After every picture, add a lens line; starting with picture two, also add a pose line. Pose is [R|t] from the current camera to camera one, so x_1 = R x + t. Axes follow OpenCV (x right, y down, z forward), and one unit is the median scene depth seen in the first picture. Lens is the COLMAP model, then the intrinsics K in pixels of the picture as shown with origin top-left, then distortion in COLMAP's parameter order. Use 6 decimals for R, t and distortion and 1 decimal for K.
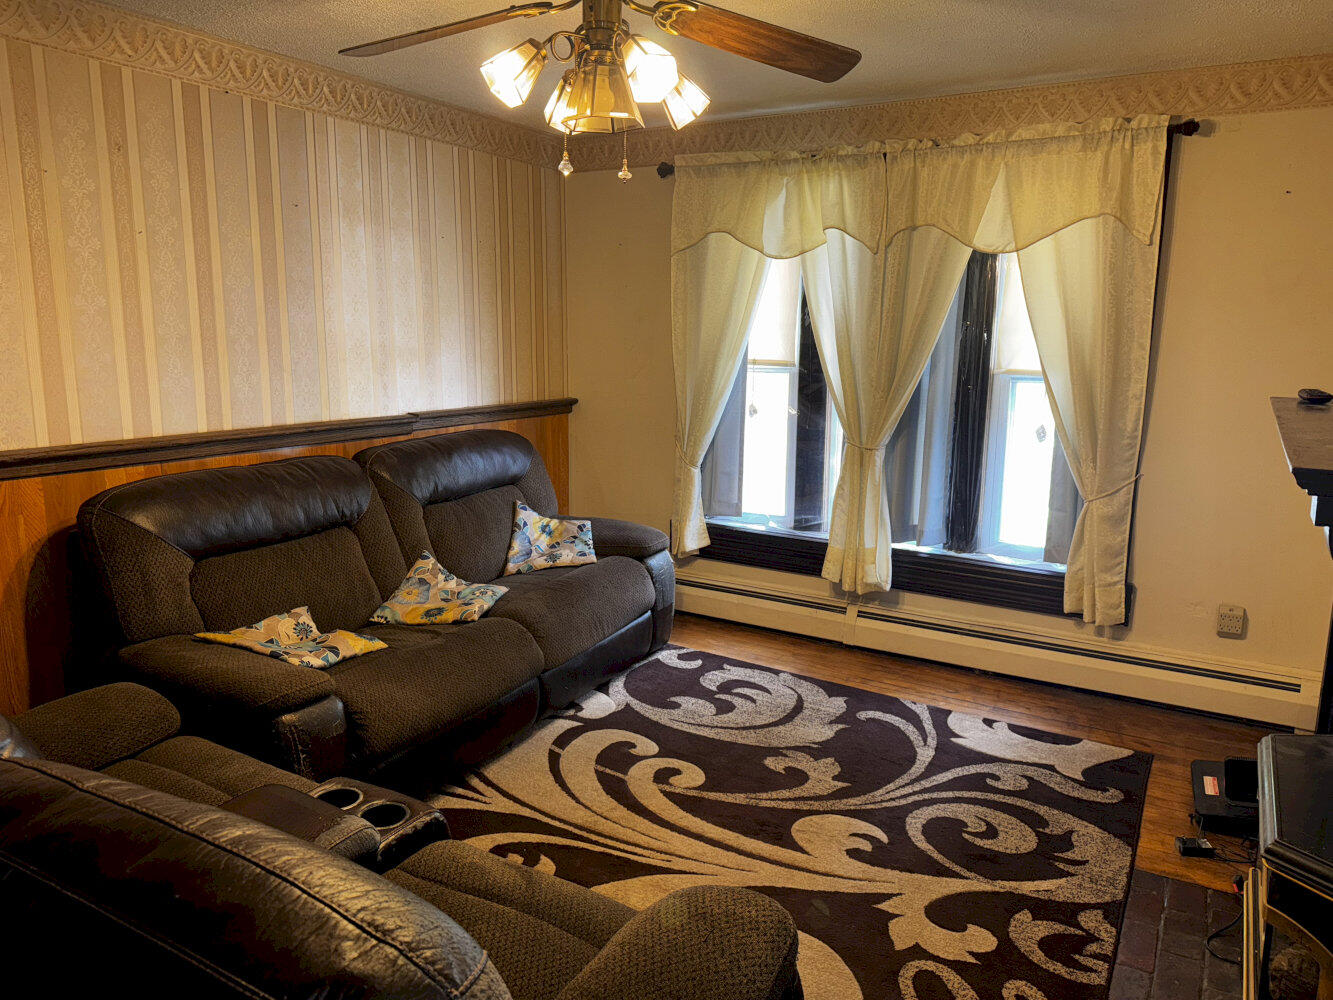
lens RADIAL K [[930.8, 0, 666.5], [0, 930.8, 500.0], [0, 0, 1]] dist [0.135235, -0.312952]
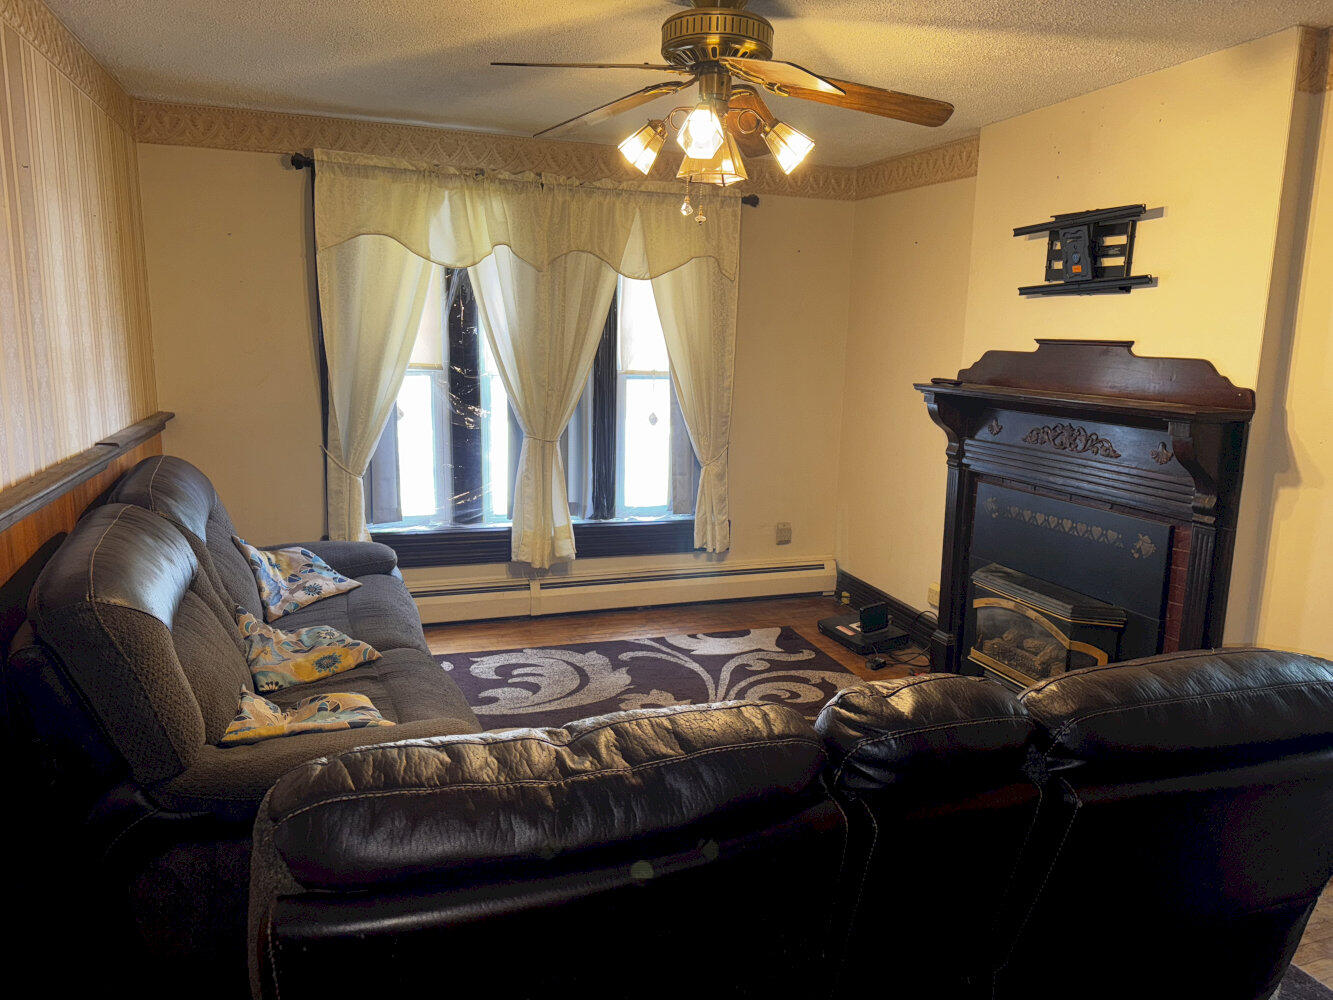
lens RADIAL K [[941.7, 0, 666.5], [0, 941.7, 500.0], [0, 0, 1]] dist [0.133648, -0.177288]
pose [[0.631675, -0.130890, 0.764104, -0.620531], [0.127037, 0.989797, 0.064530, -0.041052], [-0.764753, 0.056307, 0.641858, 0.155865]]
